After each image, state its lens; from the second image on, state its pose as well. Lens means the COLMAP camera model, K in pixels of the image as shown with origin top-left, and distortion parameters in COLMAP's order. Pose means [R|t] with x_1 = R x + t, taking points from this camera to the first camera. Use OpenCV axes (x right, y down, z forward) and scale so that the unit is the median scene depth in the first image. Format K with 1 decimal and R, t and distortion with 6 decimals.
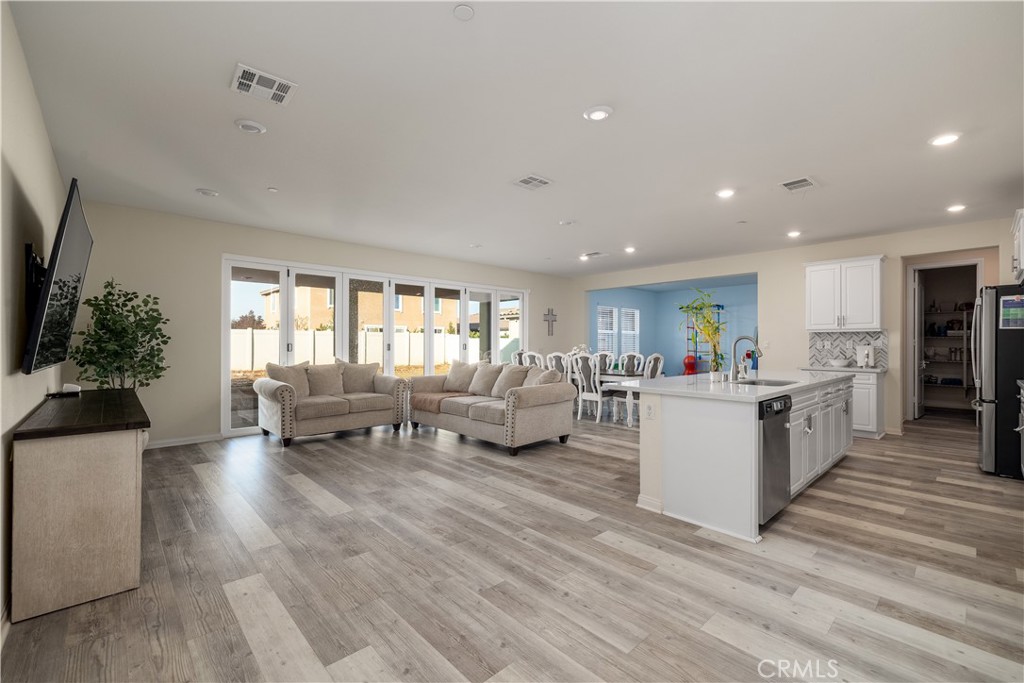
lens RADIAL K [[437.3, 0, 512.0], [0, 437.3, 341.5], [0, 0, 1]] dist [0.003977, 0.000347]
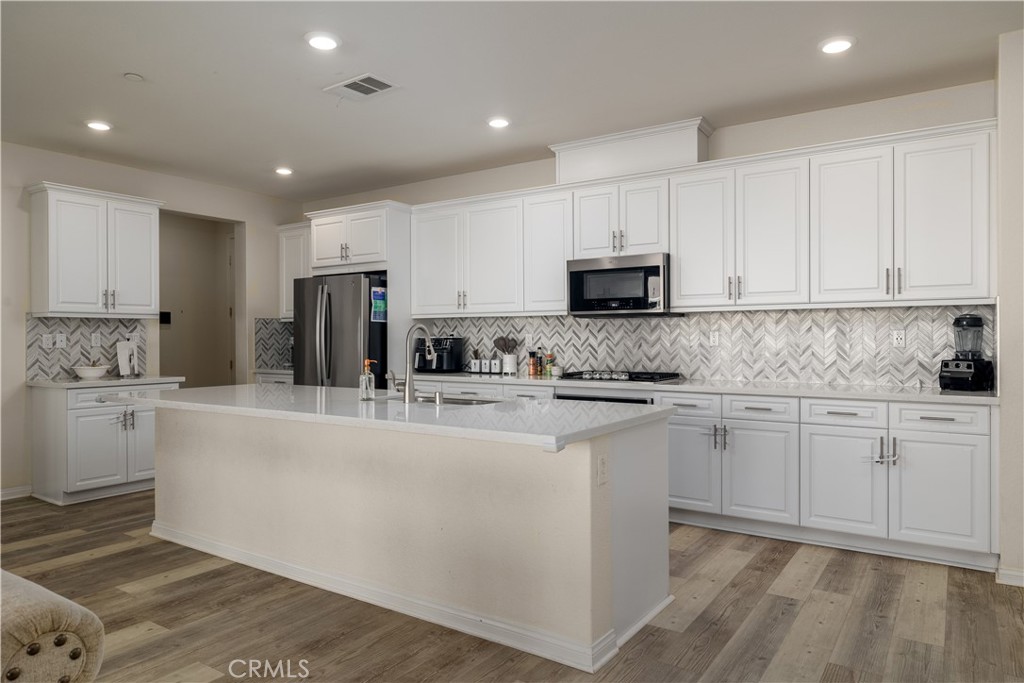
lens RADIAL K [[661.0, 0, 512.0], [0, 661.0, 341.5], [0, 0, 1]] dist [0.000672, -0.002546]
pose [[-0.227035, -0.006335, 0.973866, -0.229558], [-0.001016, 0.999980, 0.006268, 0.003387], [-0.973886, 0.000433, -0.227037, 0.712133]]
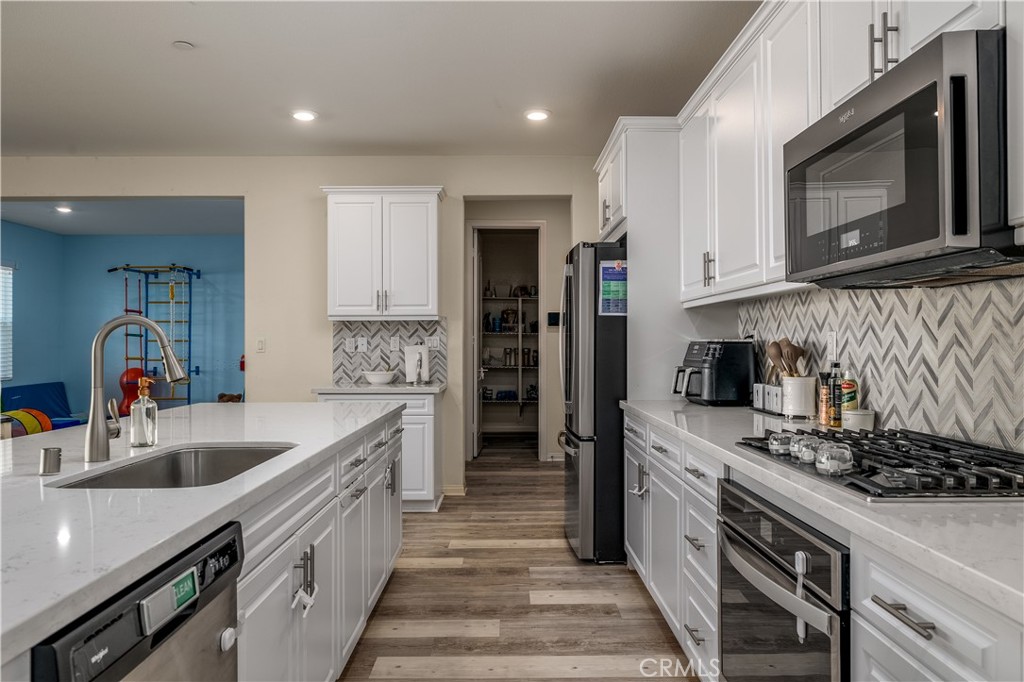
lens RADIAL K [[702.0, 0, 512.0], [0, 702.0, 341.0], [0, 0, 1]] dist [-0.008193, -0.001105]
pose [[0.676556, -0.000656, 0.736390, 0.230971], [0.000749, 1.000000, 0.000203, 0.003688], [-0.736390, 0.000415, 0.676557, 0.309386]]
